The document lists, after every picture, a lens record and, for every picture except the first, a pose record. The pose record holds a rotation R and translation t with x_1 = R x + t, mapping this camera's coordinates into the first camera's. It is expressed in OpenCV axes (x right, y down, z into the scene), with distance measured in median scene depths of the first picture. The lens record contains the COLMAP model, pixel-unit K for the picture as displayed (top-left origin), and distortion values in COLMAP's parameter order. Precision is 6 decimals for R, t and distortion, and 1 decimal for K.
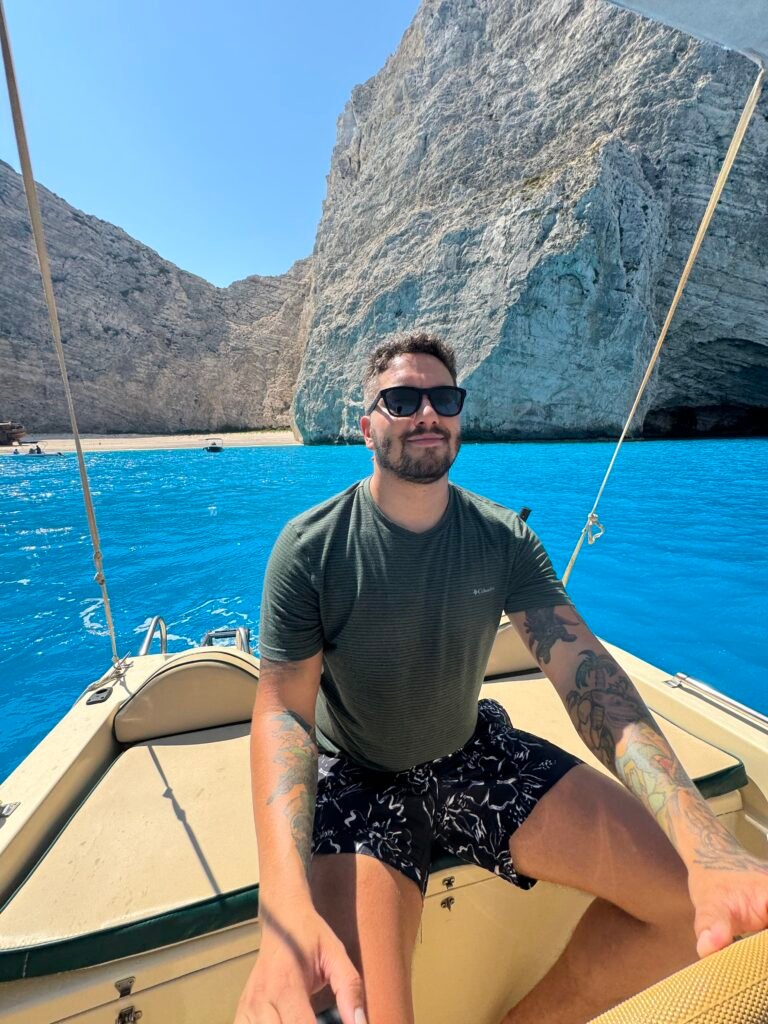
lens RADIAL K [[409.7, 0, 384.0], [0, 409.7, 512.0], [0, 0, 1]] dist [-0.000641, -0.000224]
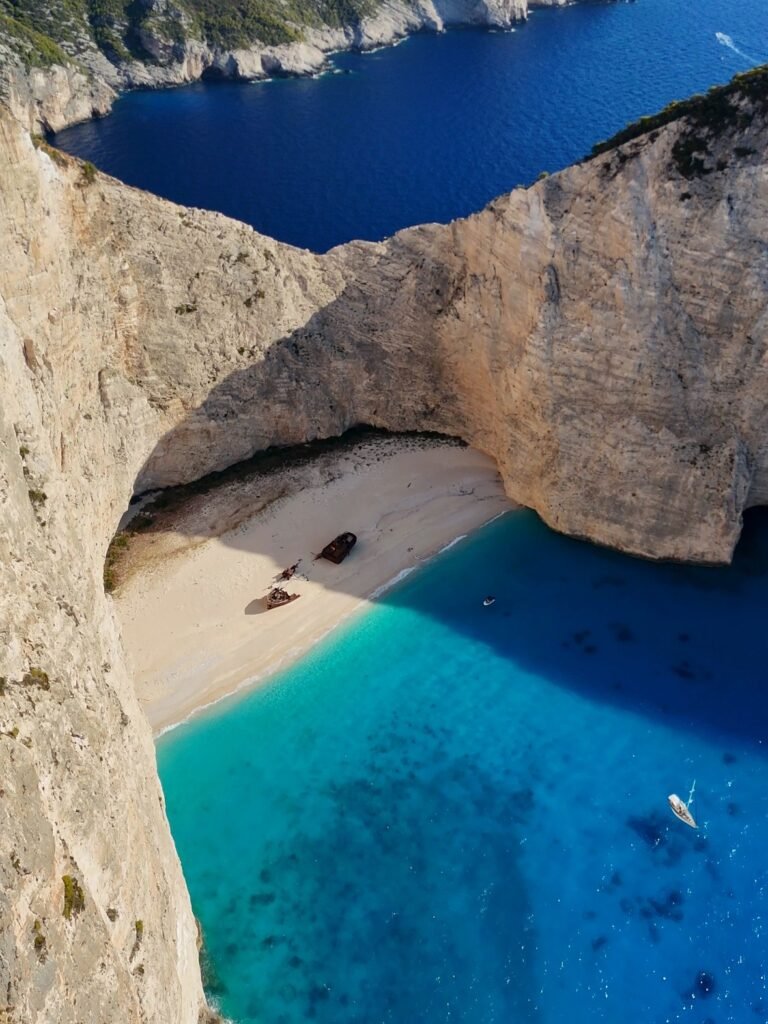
lens RADIAL K [[995.8, 0, 381.3], [0, 995.8, 560.0], [0, 0, 1]] dist [0.097320, -0.110974]
pose [[0.950762, -0.174039, 0.256441, -1.068314], [0.039307, 0.888472, 0.457244, -1.081537], [-0.307419, -0.424651, 0.851566, -1.282959]]
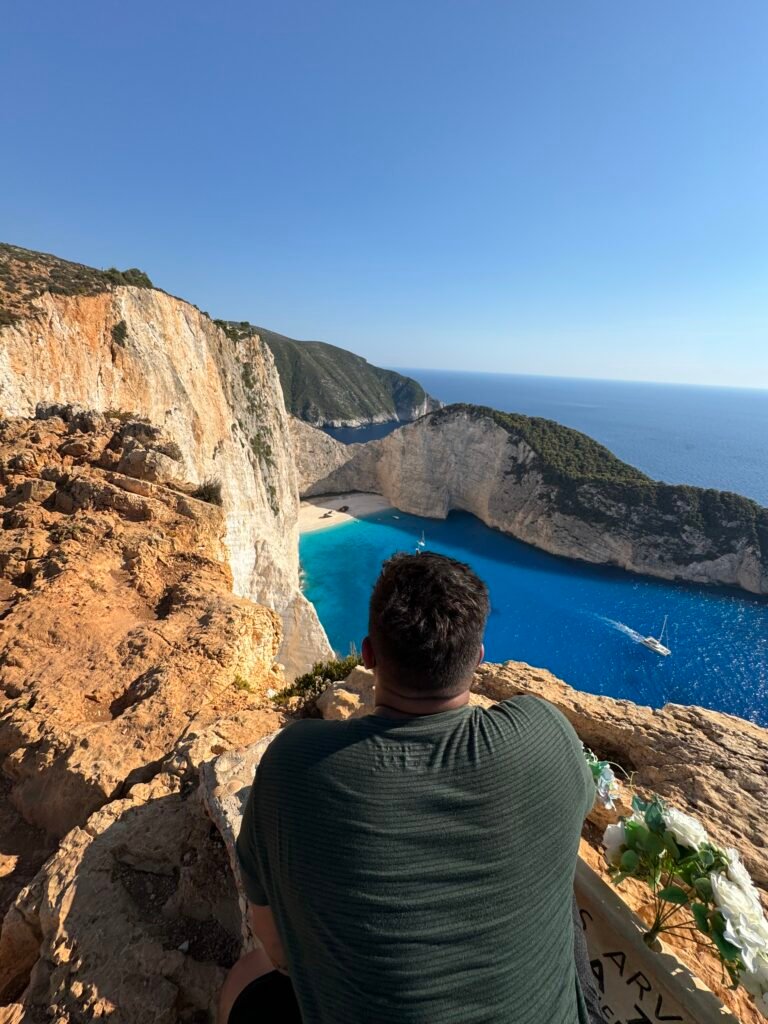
lens RADIAL K [[409.7, 0, 384.0], [0, 409.7, 512.0], [0, 0, 1]] dist [-0.000641, -0.000224]
pose [[0.955493, -0.026815, 0.293792, -1.275801], [-0.024745, 0.985066, 0.170387, -0.679349], [-0.293974, -0.170074, 0.940561, -2.690582]]
